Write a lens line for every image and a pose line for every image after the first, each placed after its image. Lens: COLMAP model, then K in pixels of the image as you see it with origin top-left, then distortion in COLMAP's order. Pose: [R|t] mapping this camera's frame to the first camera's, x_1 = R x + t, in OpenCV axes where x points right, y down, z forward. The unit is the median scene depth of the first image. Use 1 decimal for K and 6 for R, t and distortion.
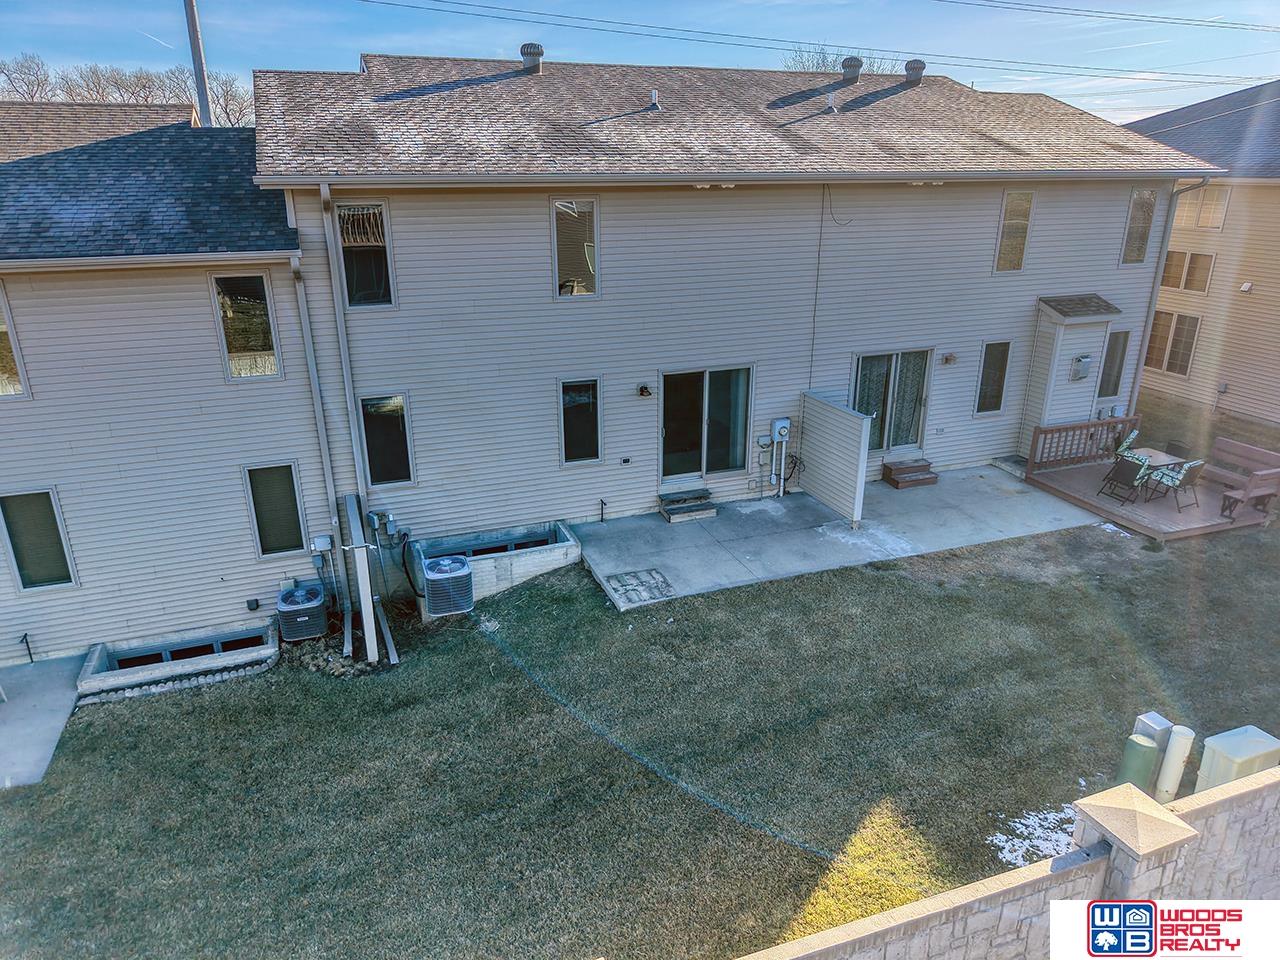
lens RADIAL K [[856.0, 0, 644.0], [0, 856.0, 483.4], [0, 0, 1]] dist [0.034452, -0.043504]
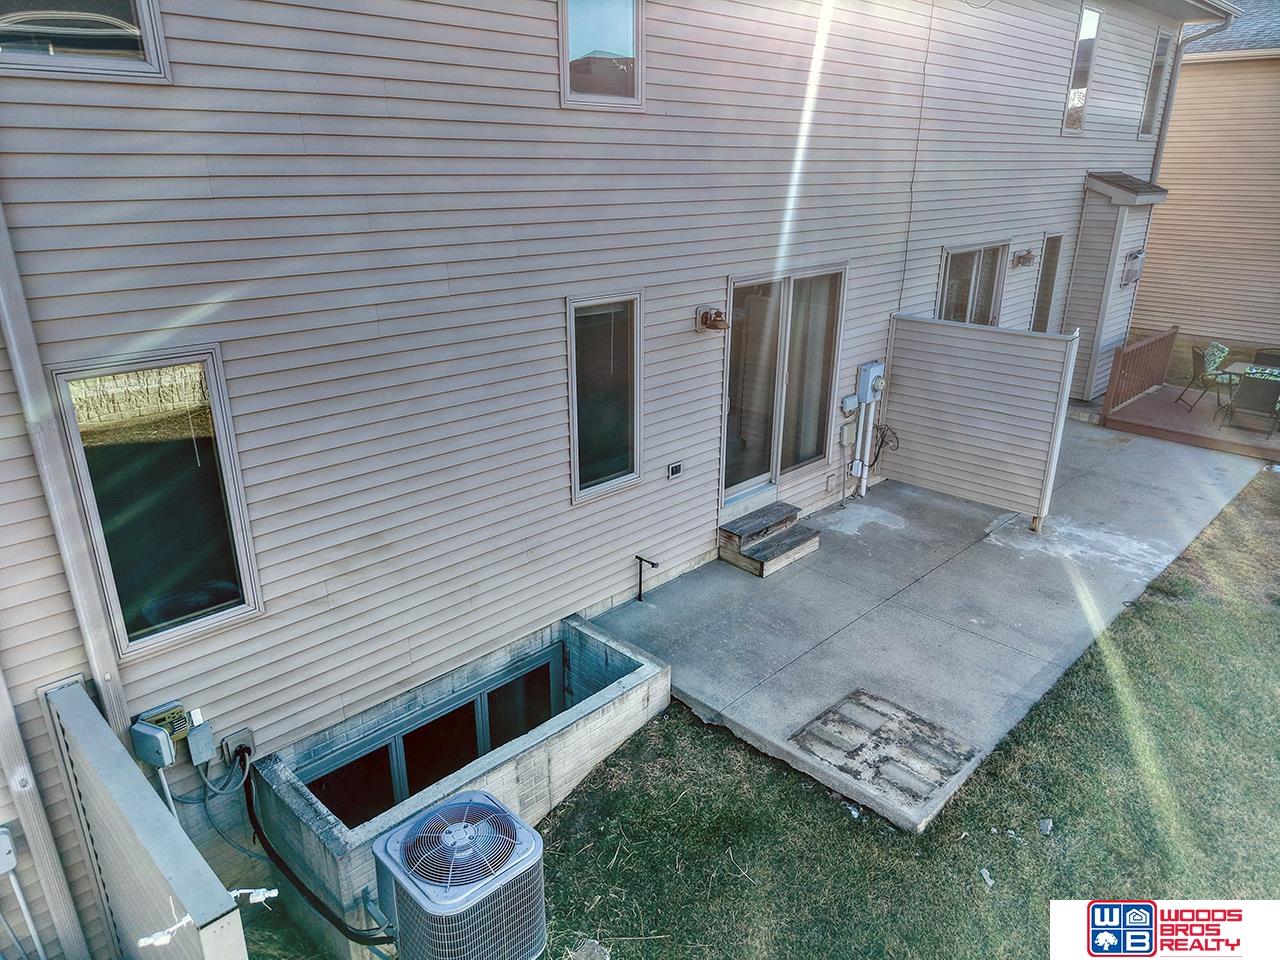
lens RADIAL K [[856.0, 0, 634.2], [0, 856.0, 478.6], [0, 0, 1]] dist [0.034452, -0.043504]
pose [[0.910990, -0.139289, 0.388195, -0.240993], [0.139339, 0.989844, 0.028178, -0.039742], [-0.388178, 0.028421, 0.921146, 0.568431]]
